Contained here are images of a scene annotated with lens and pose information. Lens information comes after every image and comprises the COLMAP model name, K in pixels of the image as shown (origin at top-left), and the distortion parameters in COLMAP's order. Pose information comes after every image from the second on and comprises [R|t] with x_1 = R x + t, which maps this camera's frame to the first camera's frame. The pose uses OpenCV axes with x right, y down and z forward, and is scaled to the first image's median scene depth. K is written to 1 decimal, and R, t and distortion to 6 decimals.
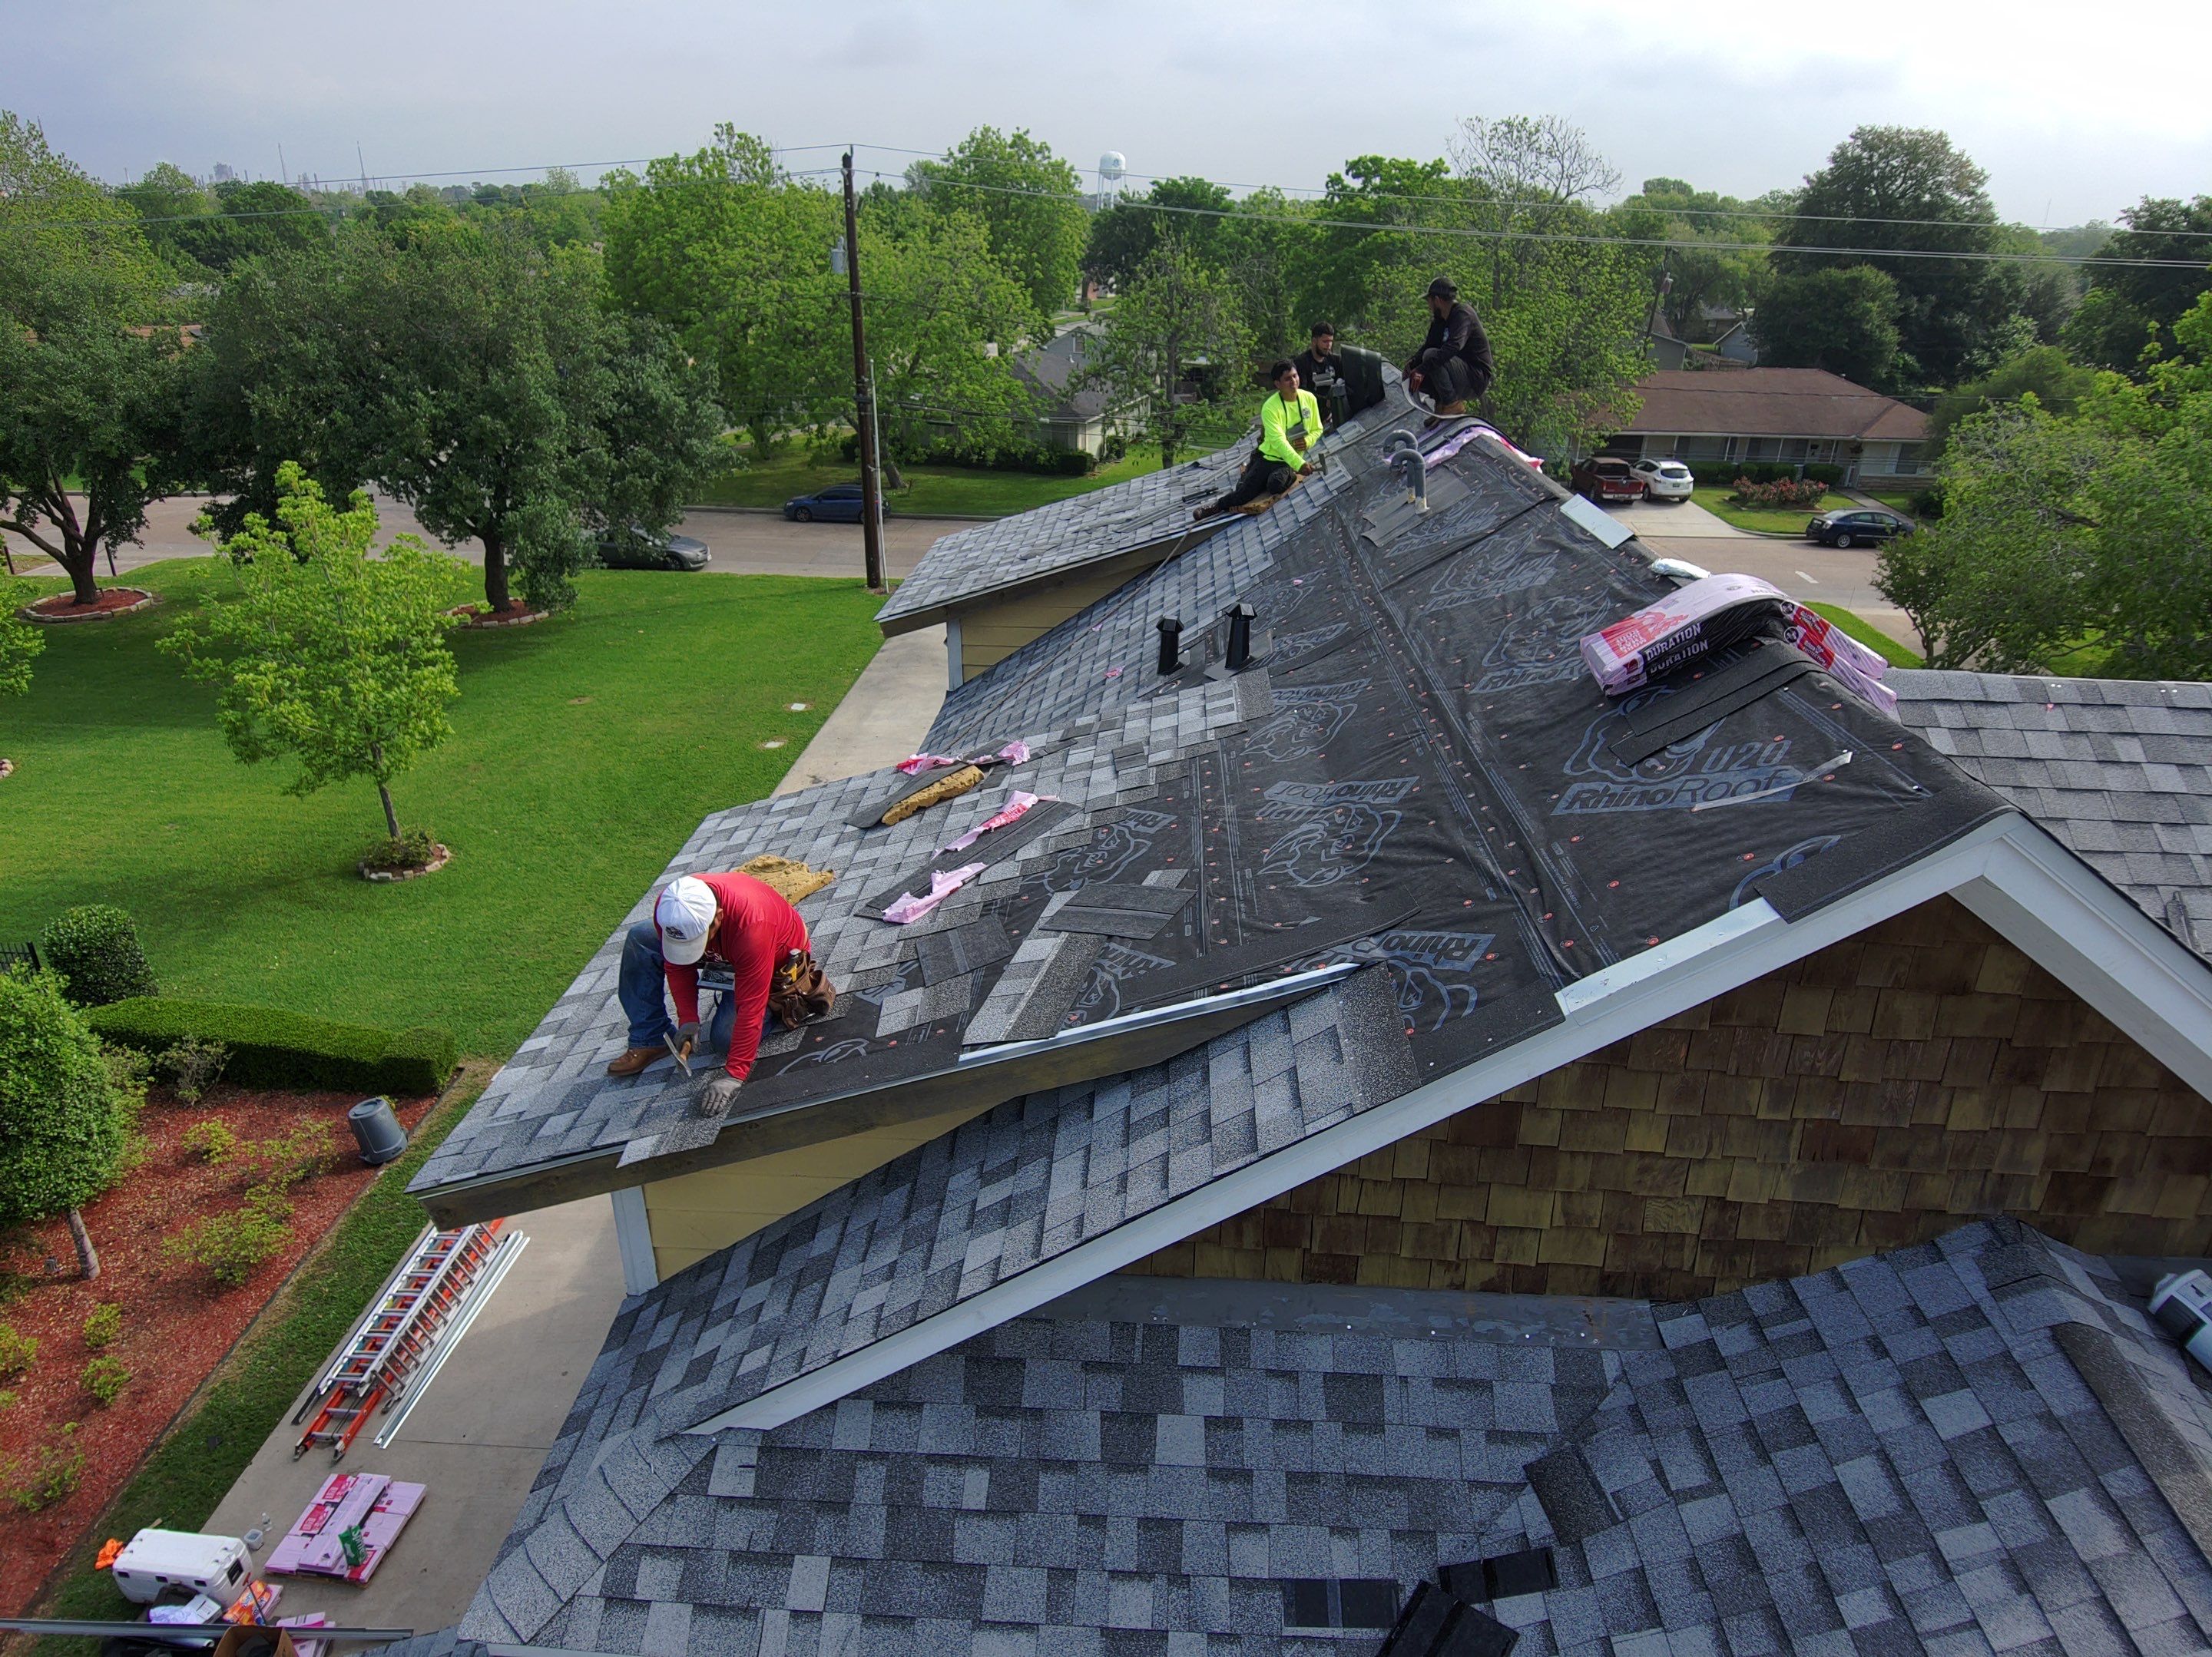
lens RADIAL K [[1307.6, 0, 1118.8], [0, 1307.6, 828.2], [0, 0, 1]] dist [0.067048, -0.089498]
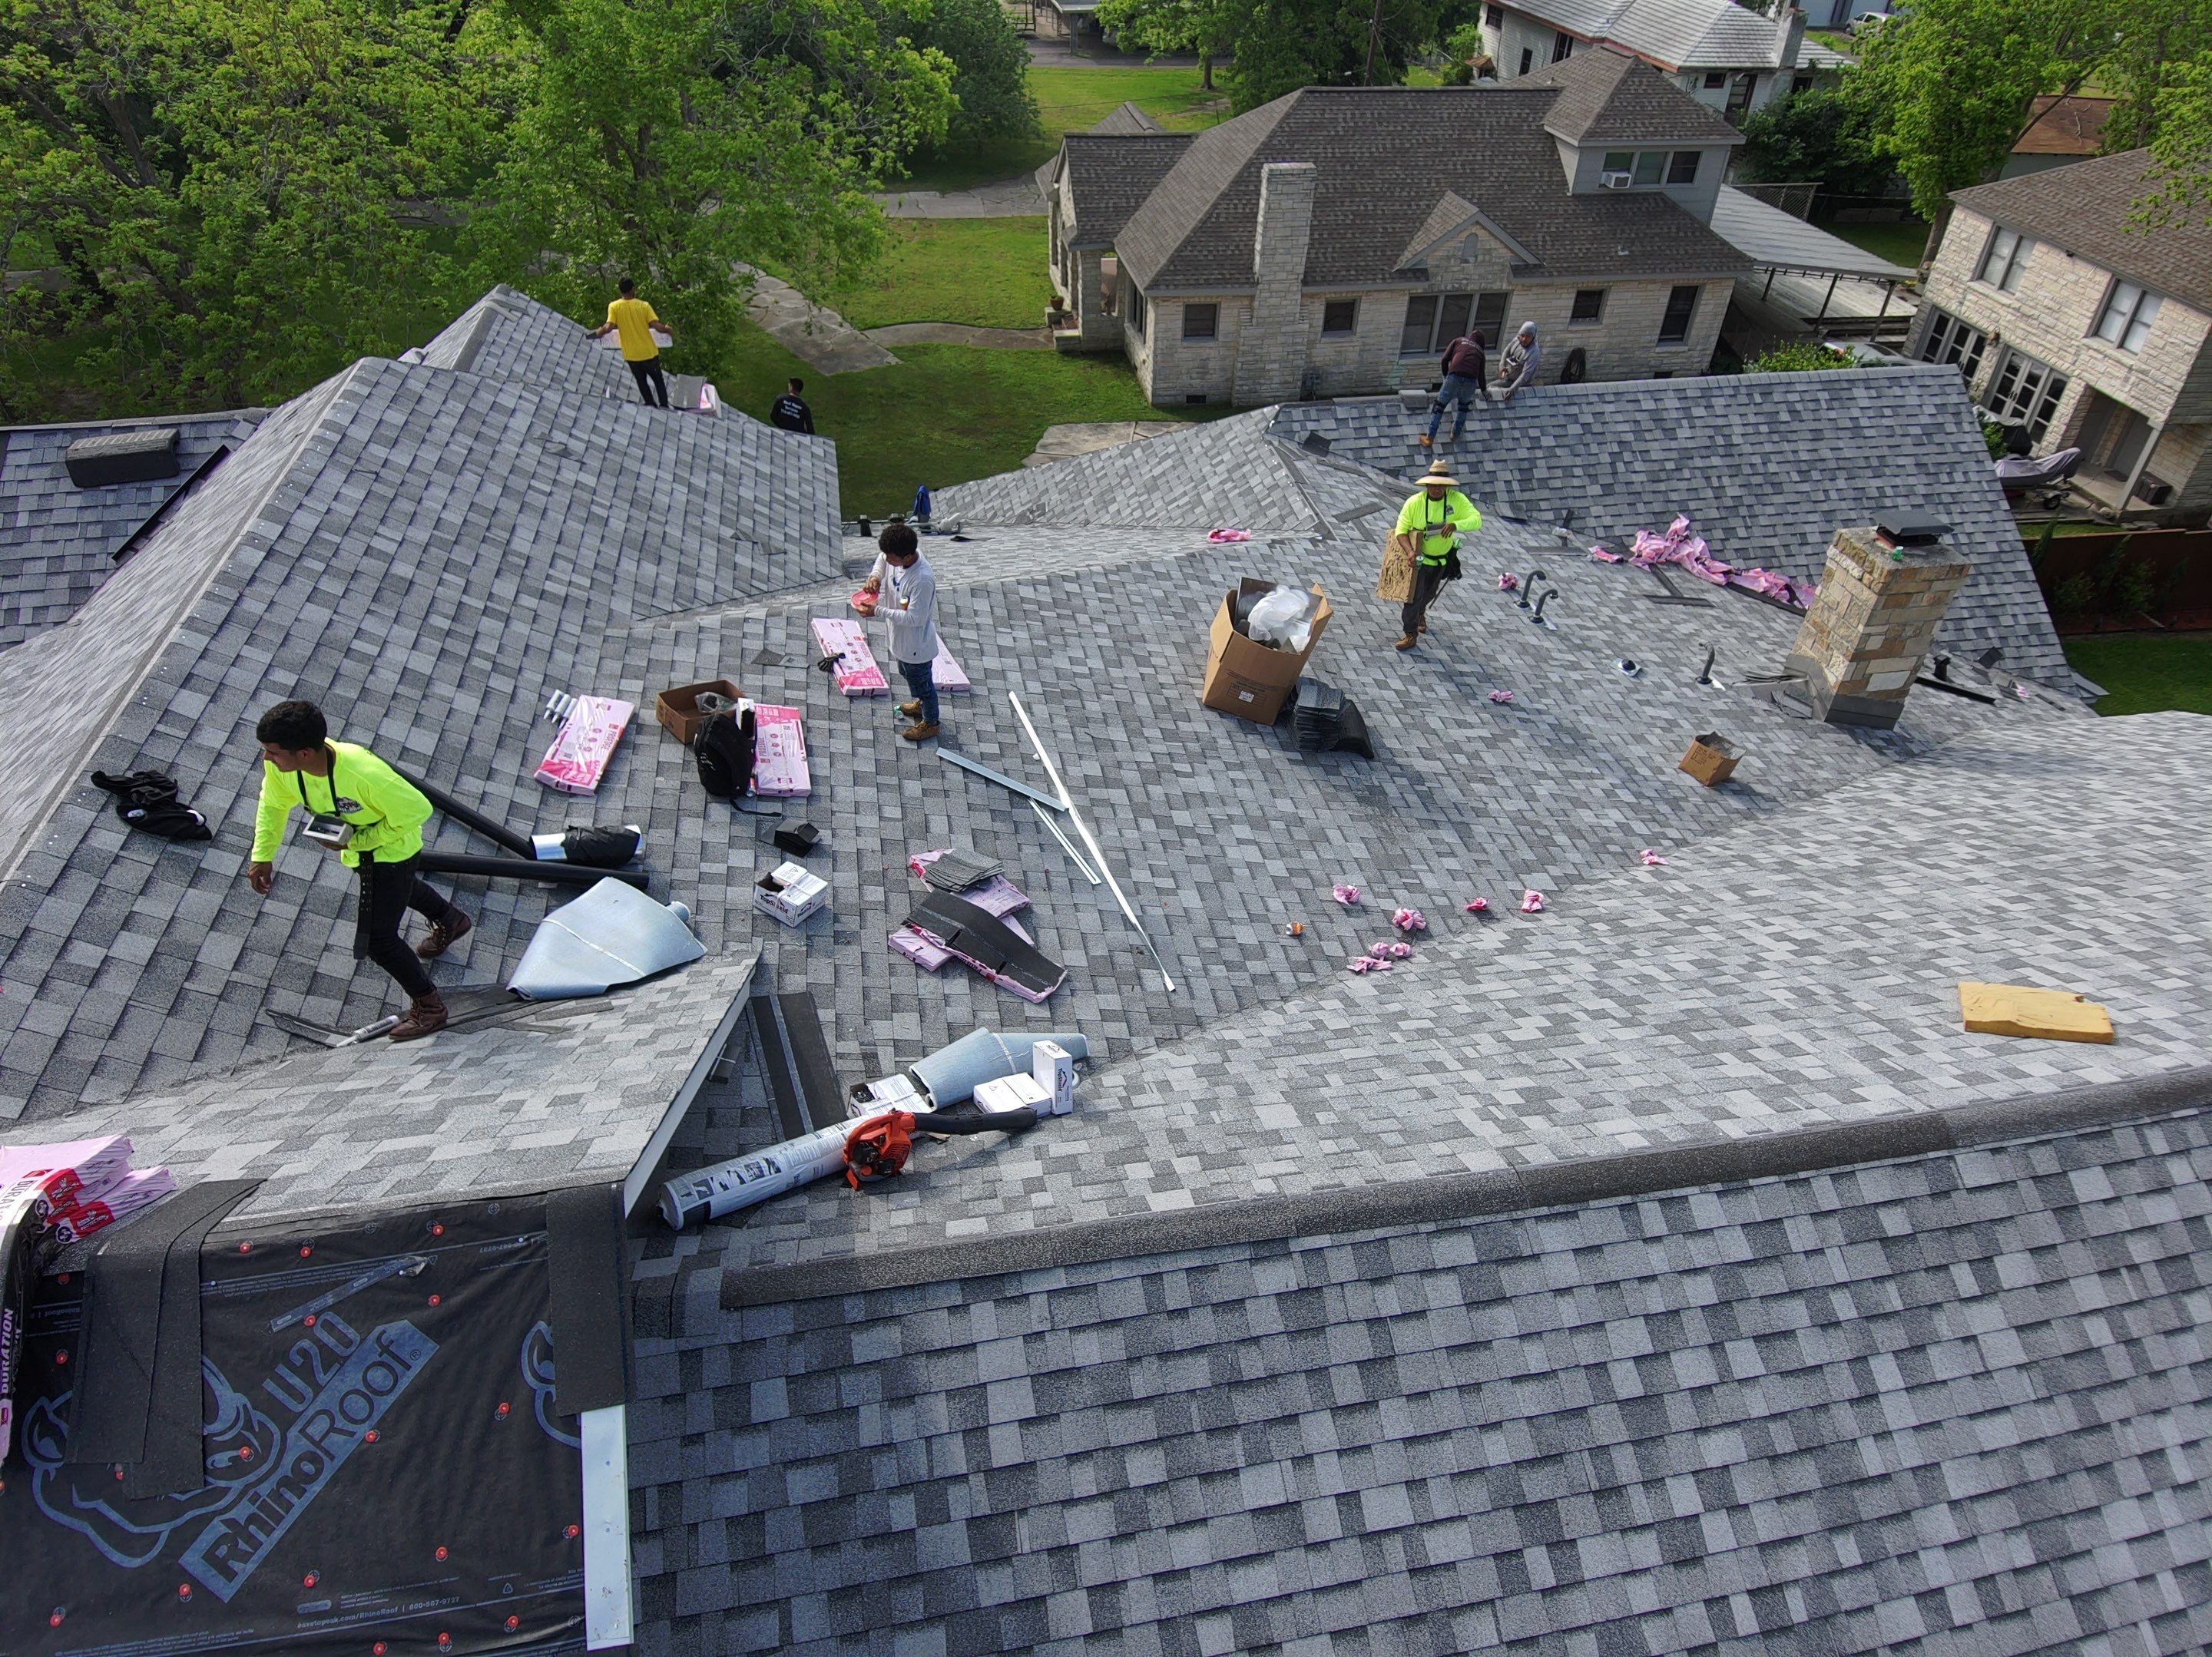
lens RADIAL K [[1314.3, 0, 1118.3], [0, 1314.3, 826.5], [0, 0, 1]] dist [0.034345, -0.059585]
pose [[-0.227330, -0.631583, 0.741231, -0.014000], [0.382770, 0.641944, 0.664376, -0.129566], [-0.895438, 0.434753, 0.095818, 0.055940]]
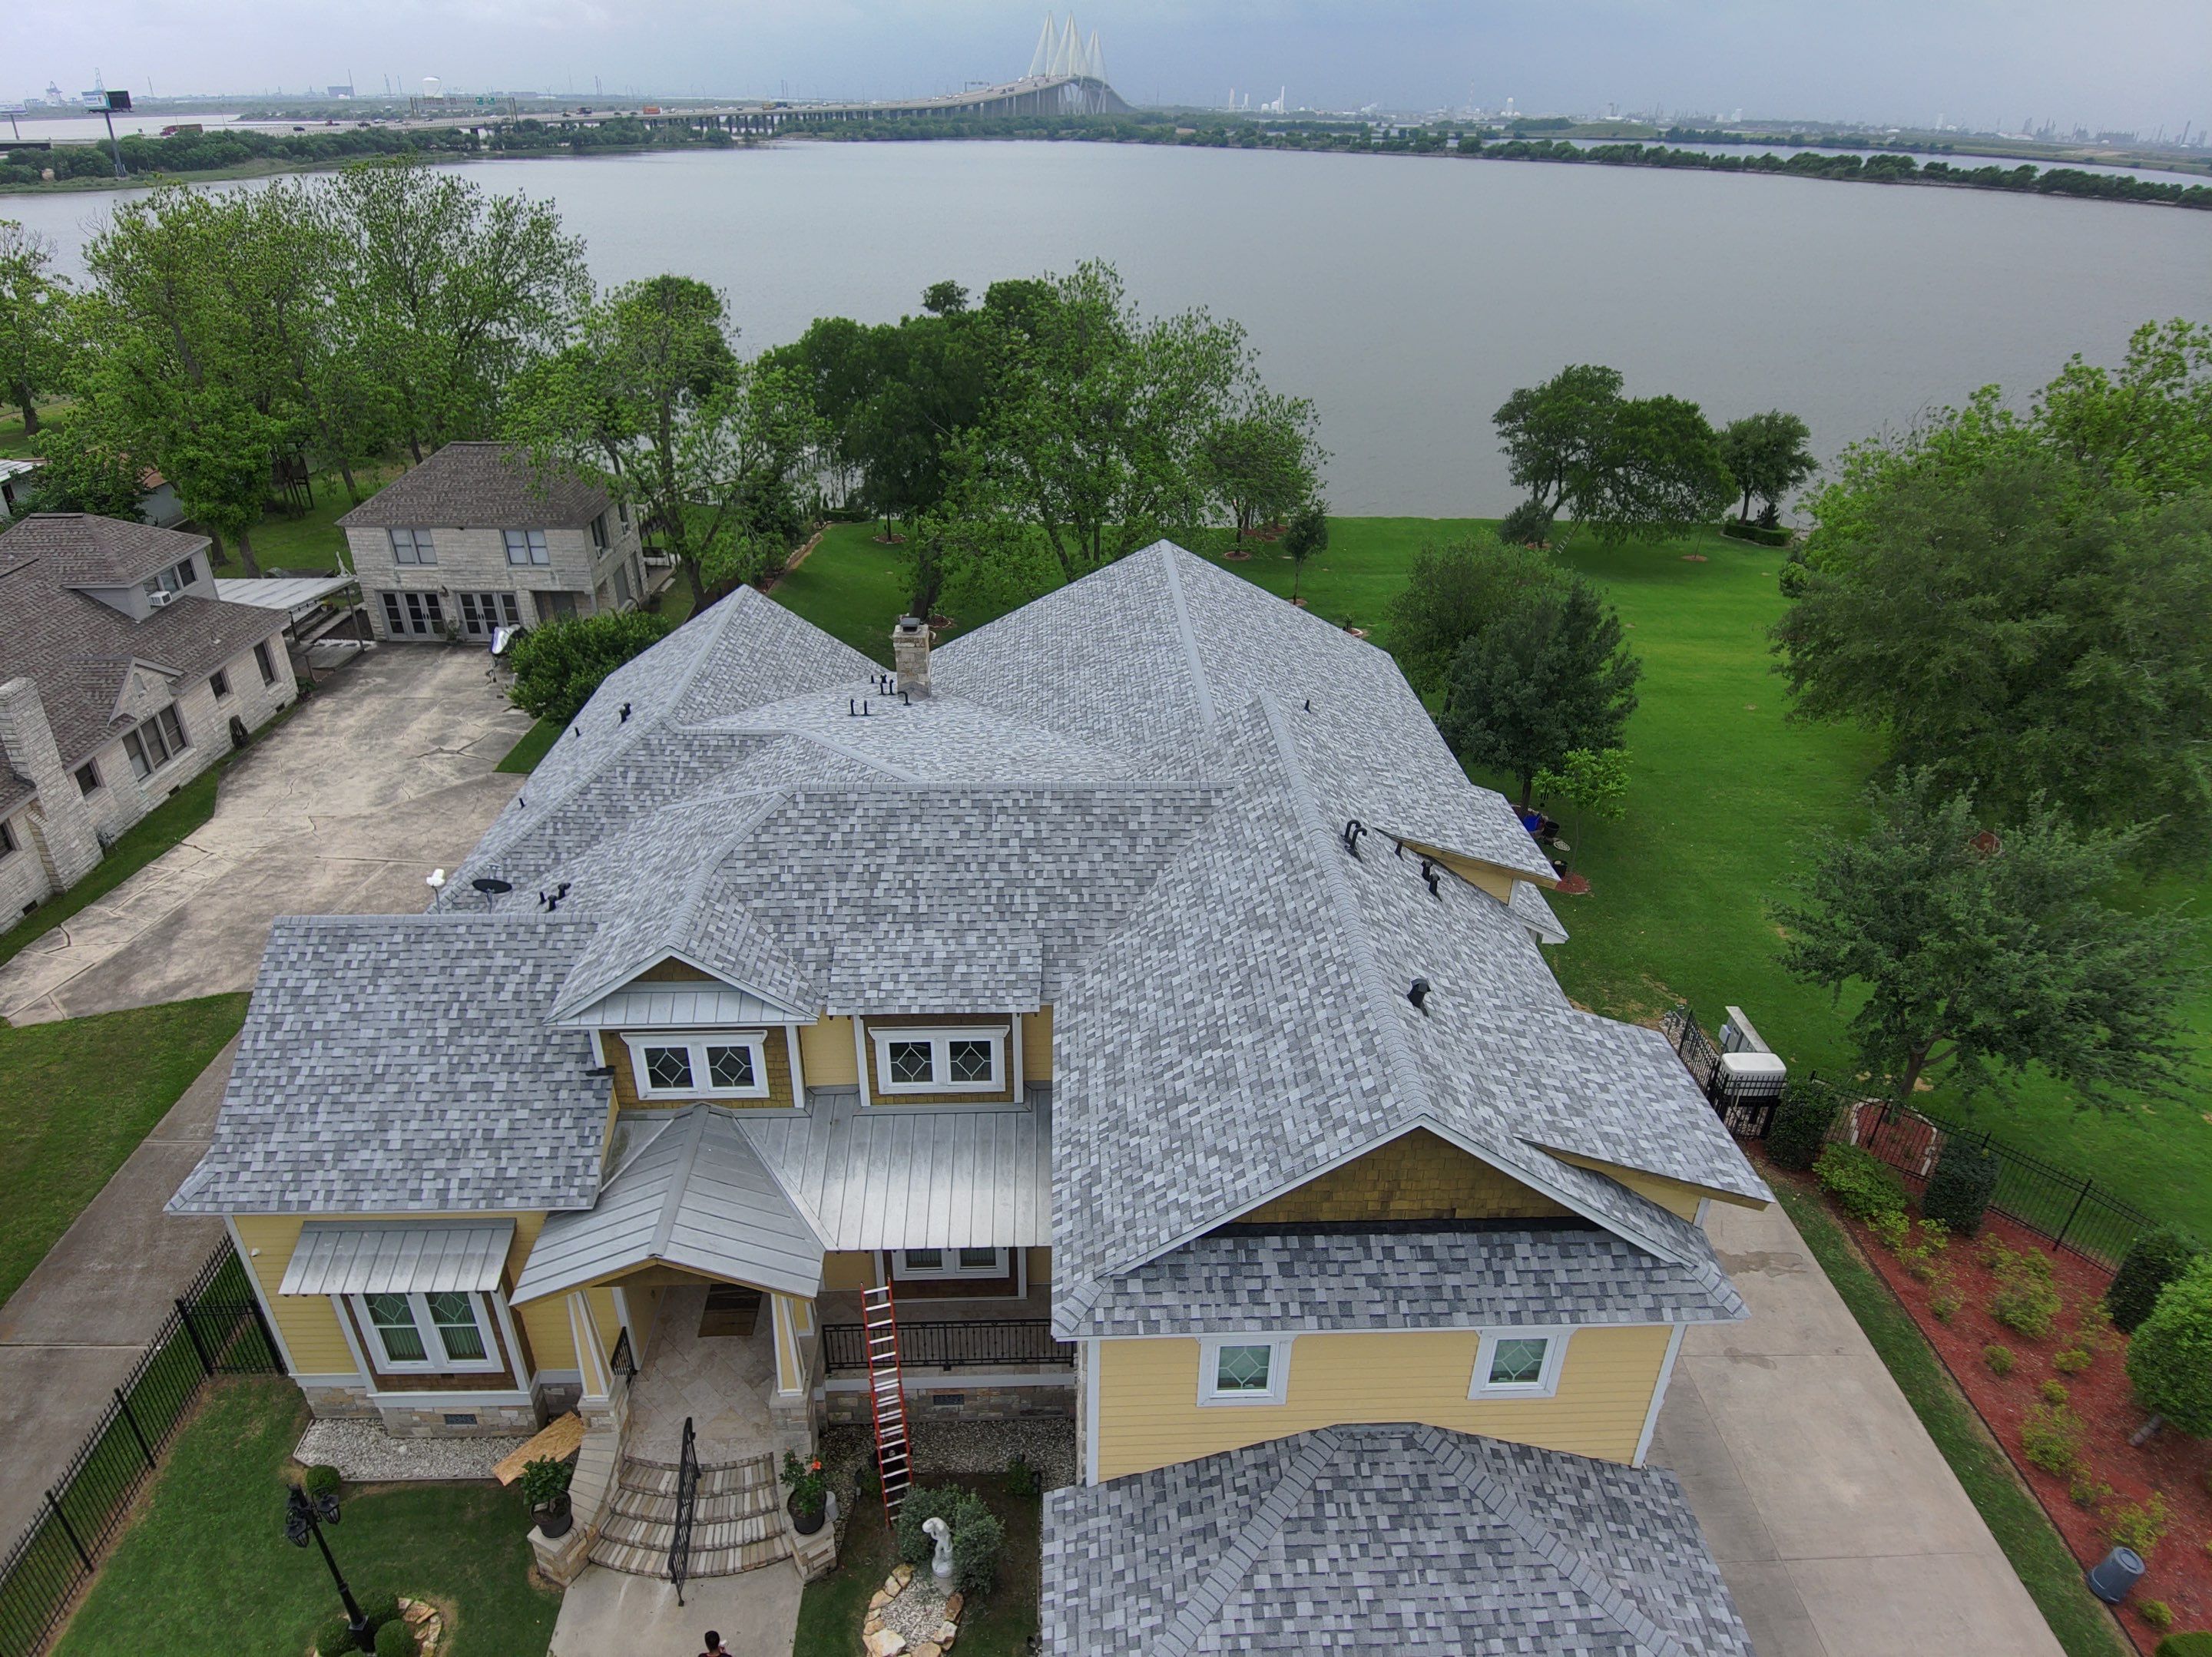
lens RADIAL K [[1307.6, 0, 1113.9], [0, 1307.6, 819.4], [0, 0, 1]] dist [0.067048, -0.089498]
pose [[-0.994902, 0.012282, -0.100091, 0.374156], [-0.072481, 0.602987, 0.794451, -0.902197], [0.070111, 0.797656, -0.599023, 0.986407]]
